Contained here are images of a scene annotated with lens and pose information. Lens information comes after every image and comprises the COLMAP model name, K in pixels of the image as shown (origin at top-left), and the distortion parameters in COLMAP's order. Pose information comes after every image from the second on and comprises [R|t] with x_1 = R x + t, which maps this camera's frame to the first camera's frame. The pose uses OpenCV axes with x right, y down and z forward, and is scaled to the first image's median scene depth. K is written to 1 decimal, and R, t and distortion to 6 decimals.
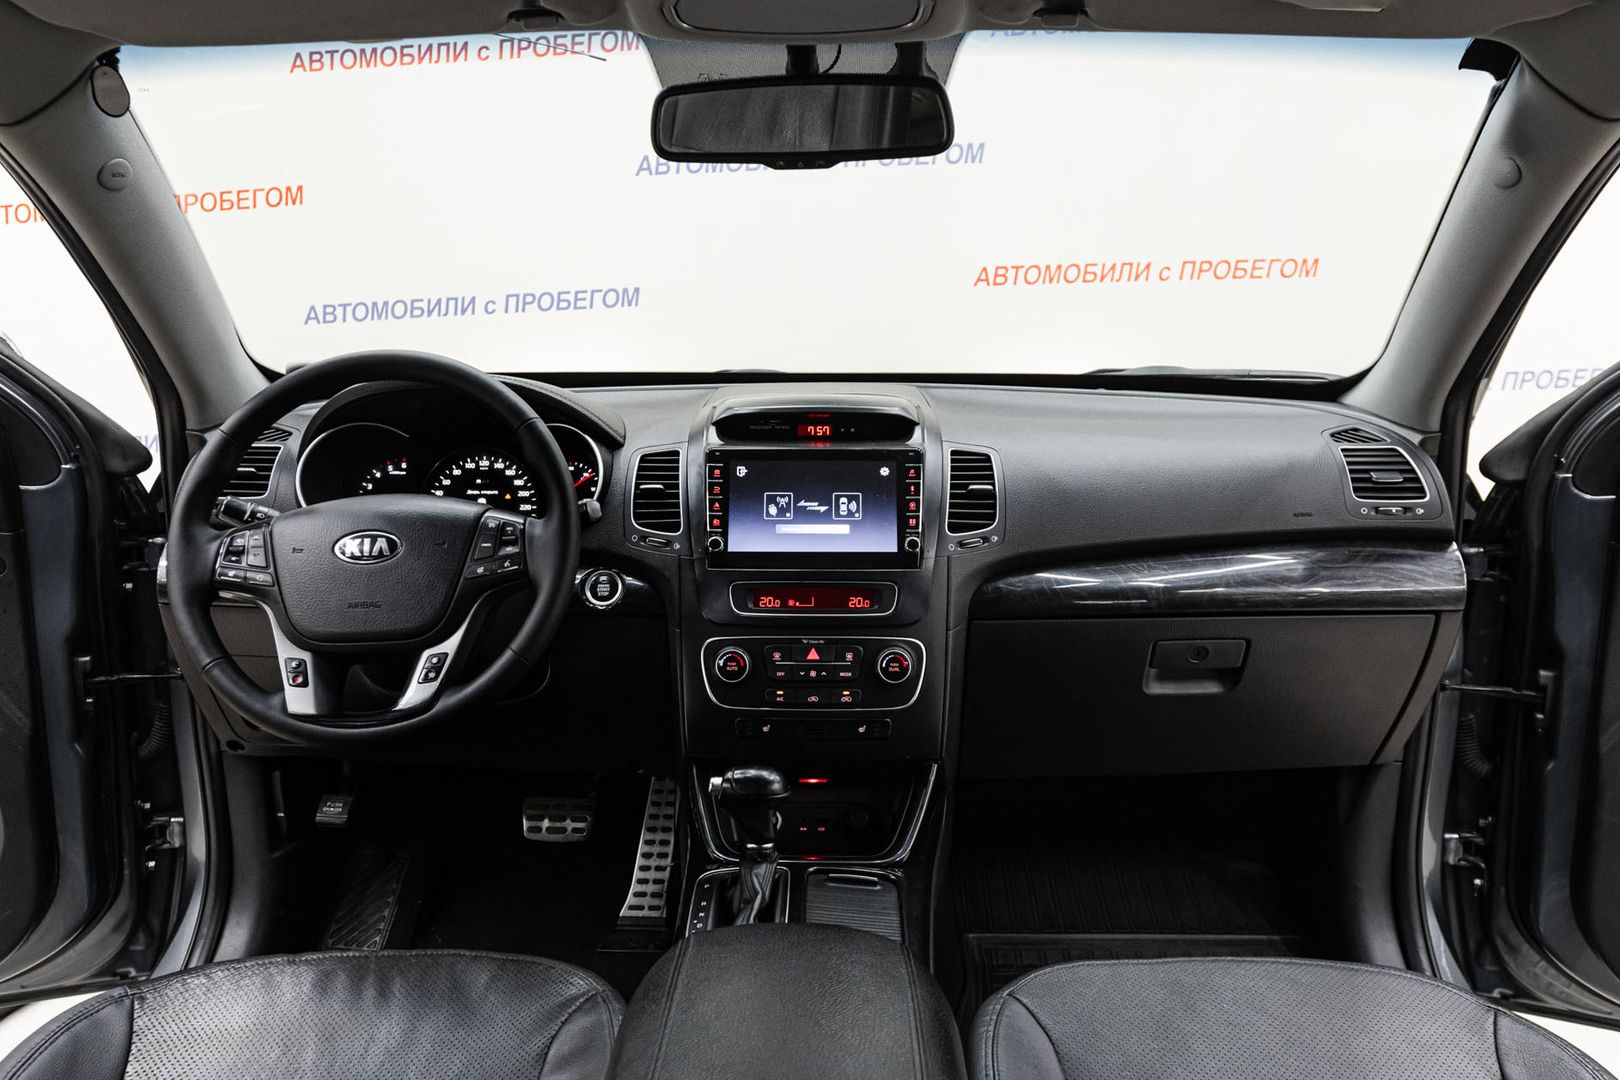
lens RADIAL K [[1180.9, 0, 797.8], [0, 1180.9, 538.7], [0, 0, 1]] dist [-0.007680, 0.007072]
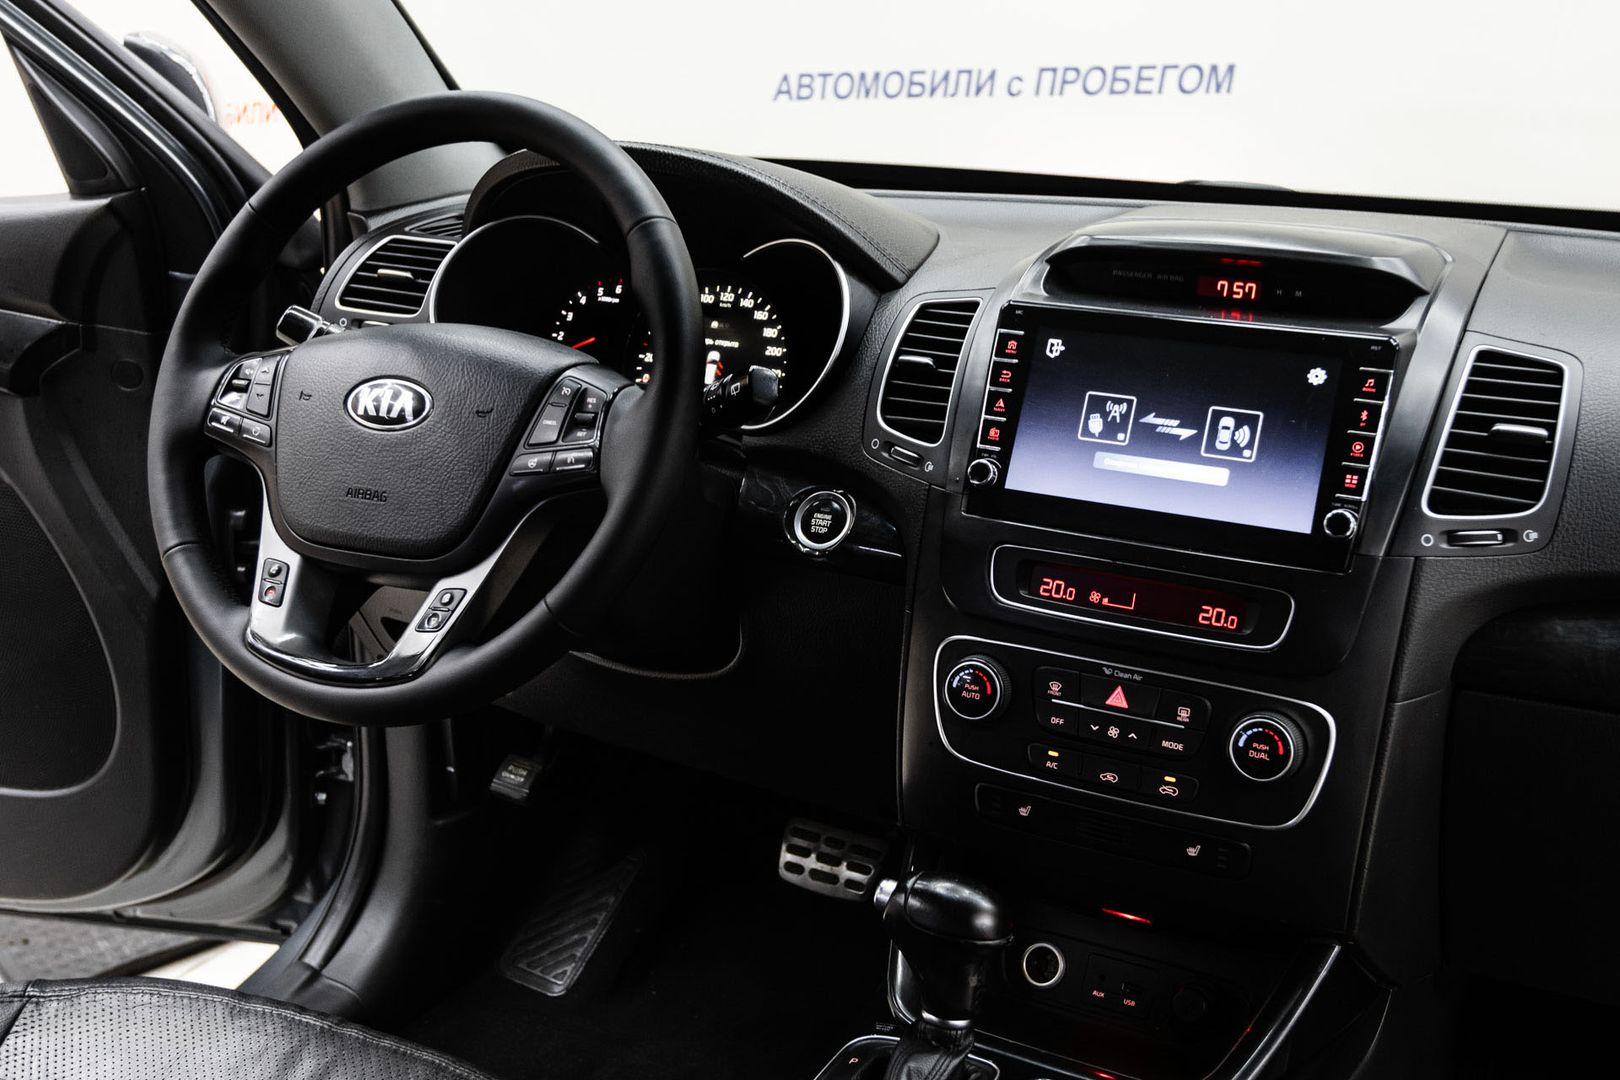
lens RADIAL K [[1620.6, 0, 845.1], [0, 1620.6, 539.1], [0, 0, 1]] dist [0.003162, 0.000000]
pose [[0.905377, 0.149247, -0.397514, 0.174057], [-0.123493, 0.988276, 0.089782, -0.023994], [0.406254, -0.032196, 0.913193, 0.255016]]
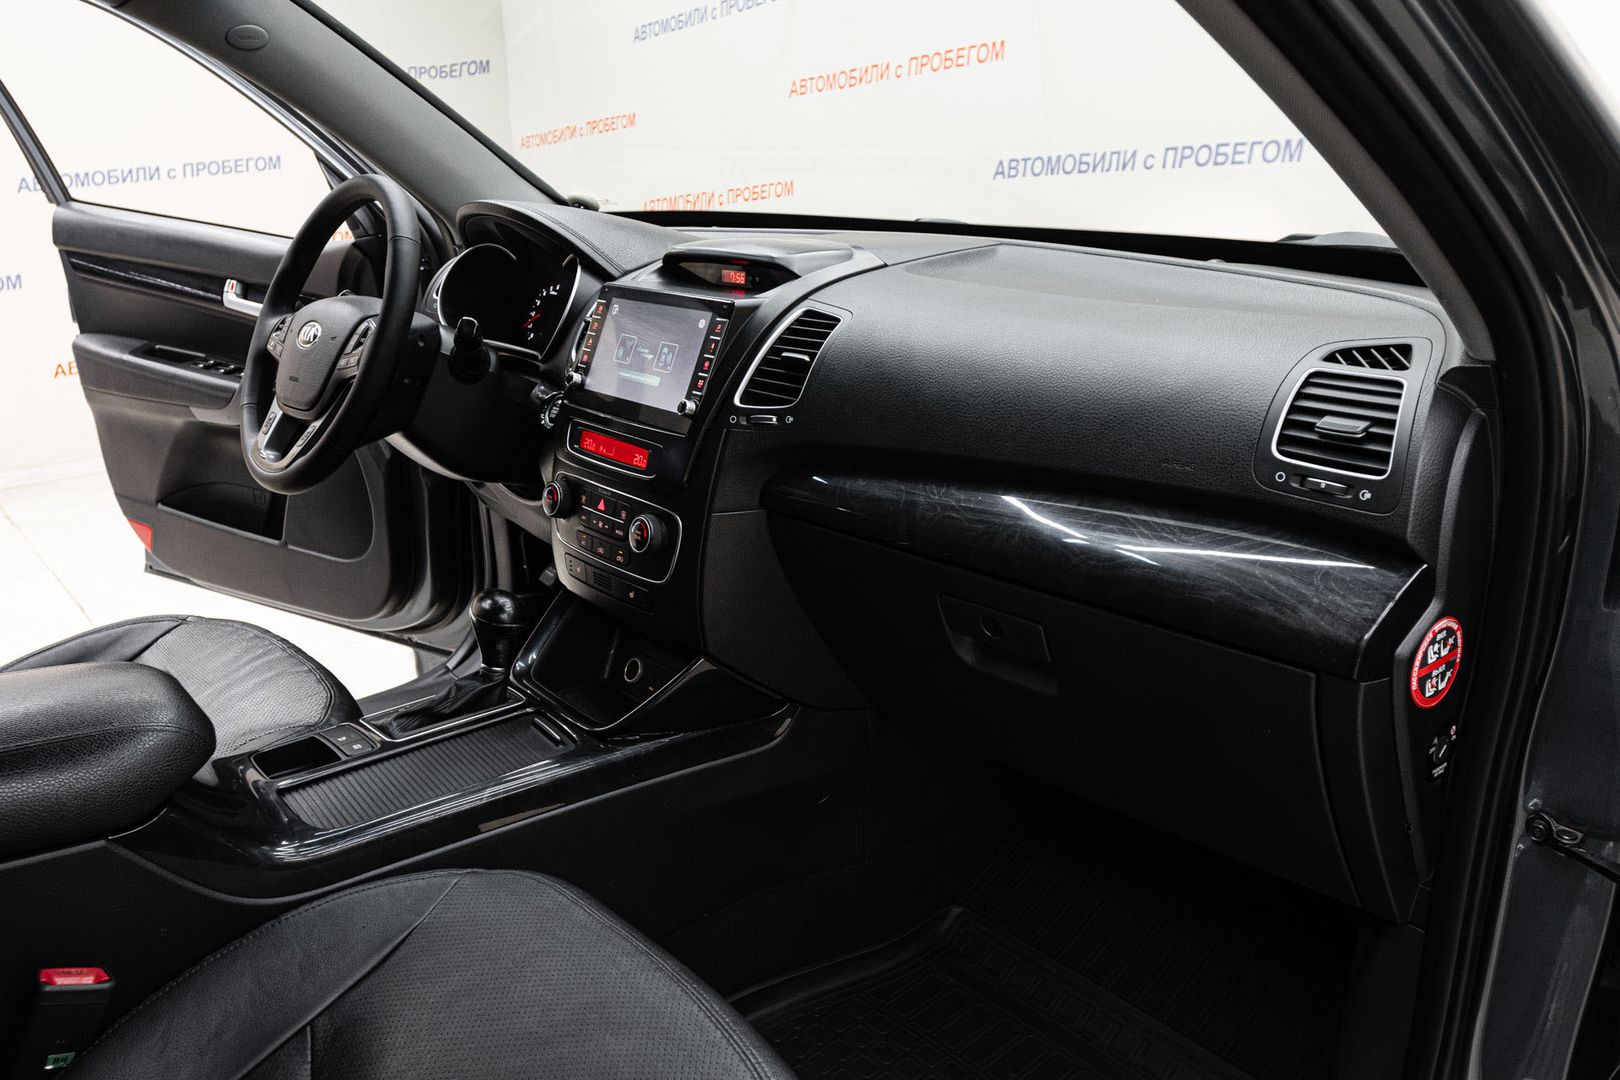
lens RADIAL K [[1180.9, 0, 799.7], [0, 1180.9, 539.6], [0, 0, 1]] dist [-0.007680, 0.007072]
pose [[0.671328, 0.225502, -0.706022, 0.761954], [-0.150017, 0.974216, 0.168518, -0.057510], [0.725819, -0.007216, 0.687847, 0.427451]]
